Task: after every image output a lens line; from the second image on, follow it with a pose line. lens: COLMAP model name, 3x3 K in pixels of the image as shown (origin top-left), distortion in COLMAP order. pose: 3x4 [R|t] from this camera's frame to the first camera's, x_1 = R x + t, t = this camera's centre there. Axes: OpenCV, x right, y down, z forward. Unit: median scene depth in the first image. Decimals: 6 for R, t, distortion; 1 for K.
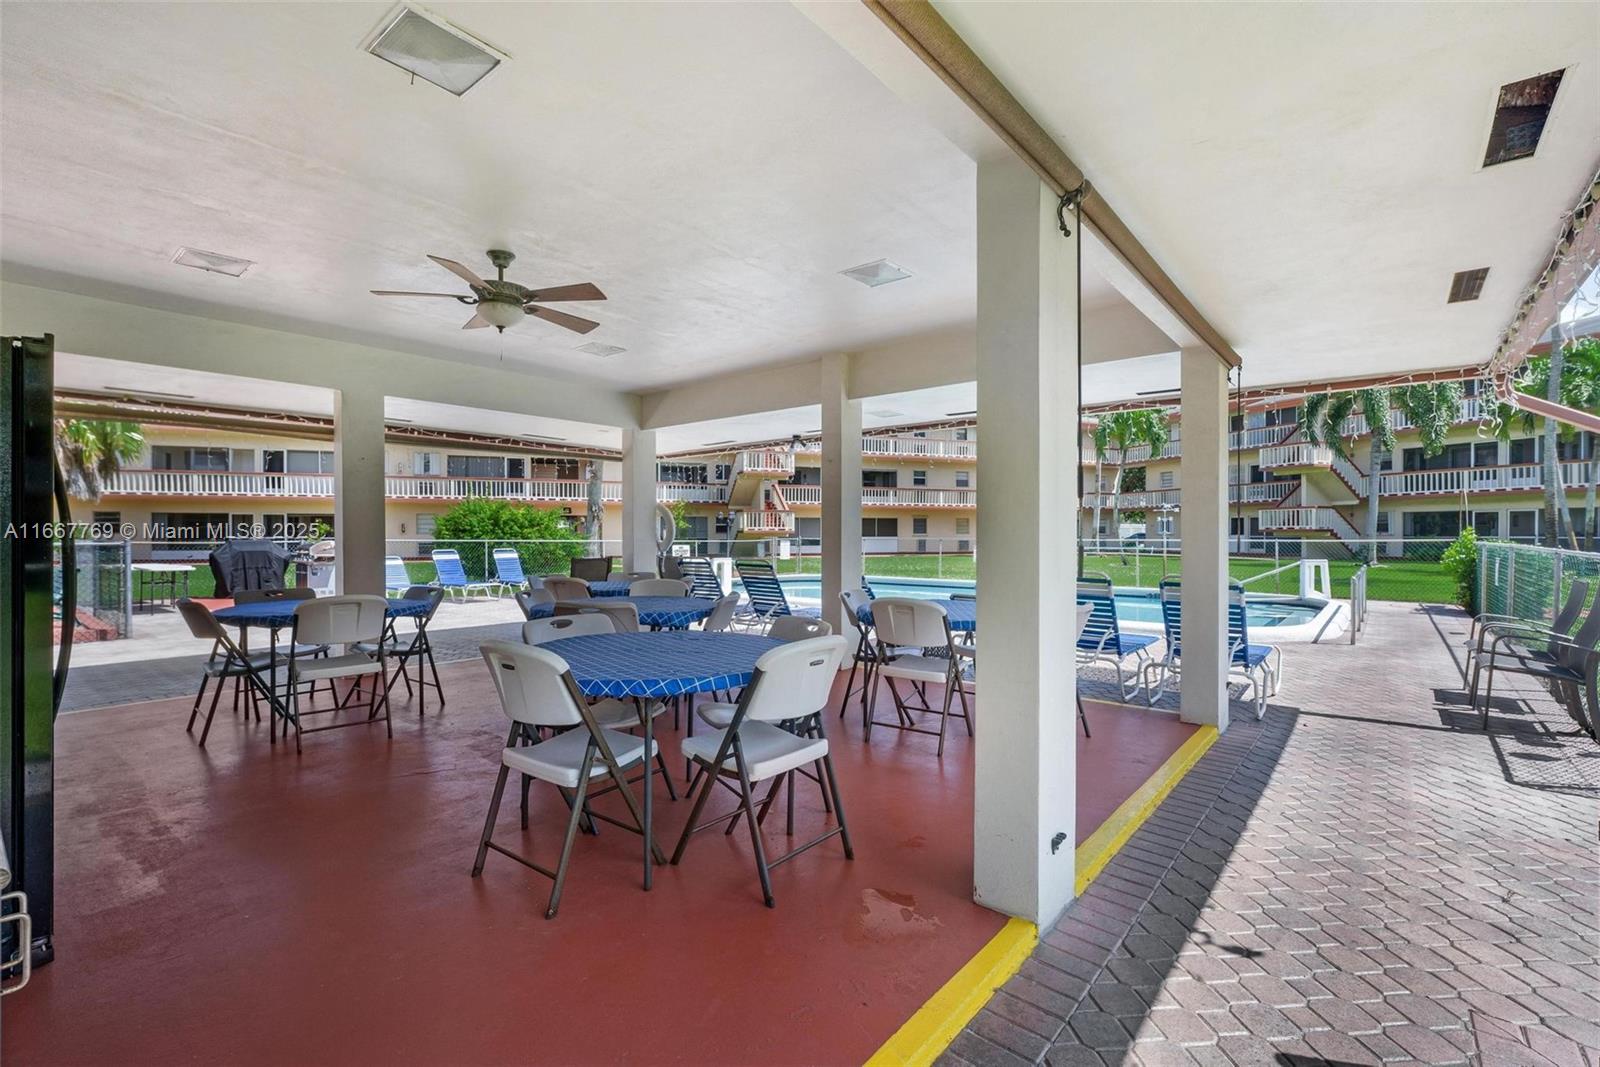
lens RADIAL K [[730.9, 0, 785.5], [0, 730.9, 518.6], [0, 0, 1]] dist [-0.002446, -0.000257]
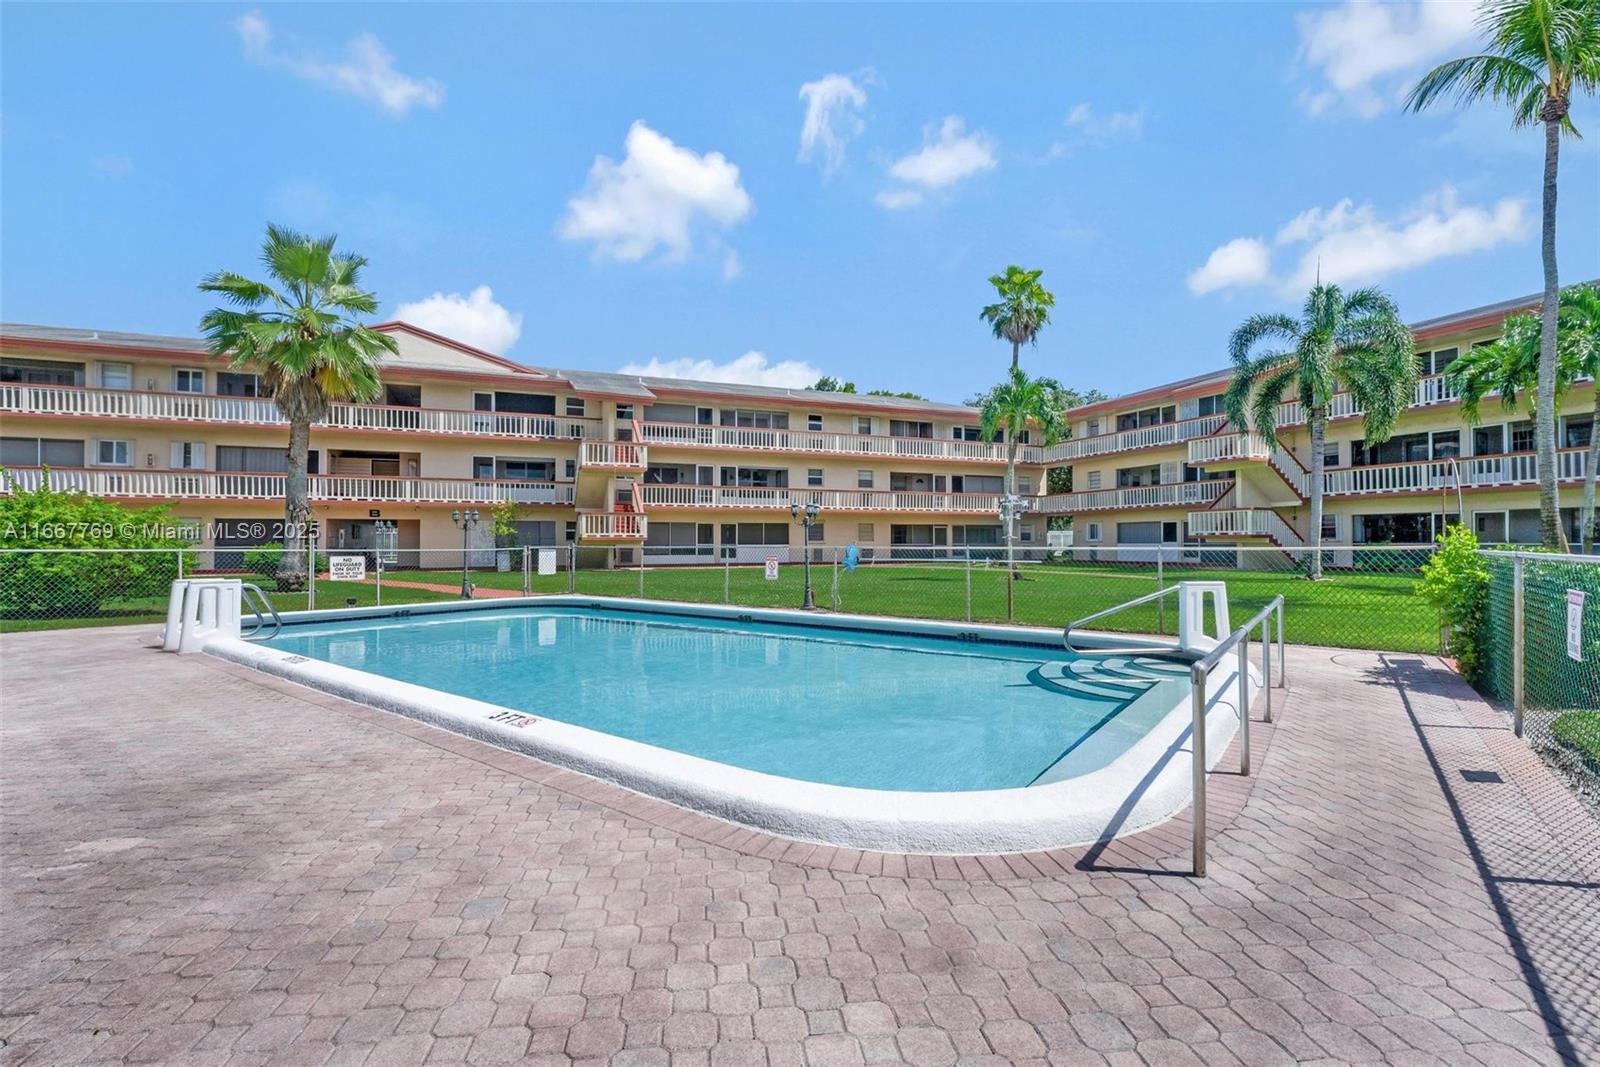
lens RADIAL K [[730.9, 0, 785.5], [0, 730.9, 518.6], [0, 0, 1]] dist [-0.002446, -0.000257]
pose [[0.999099, 0.000263, 0.042432, 0.148943], [0.000244, 0.999929, -0.011930, 0.005657], [-0.042432, 0.011929, 0.999028, 0.175905]]
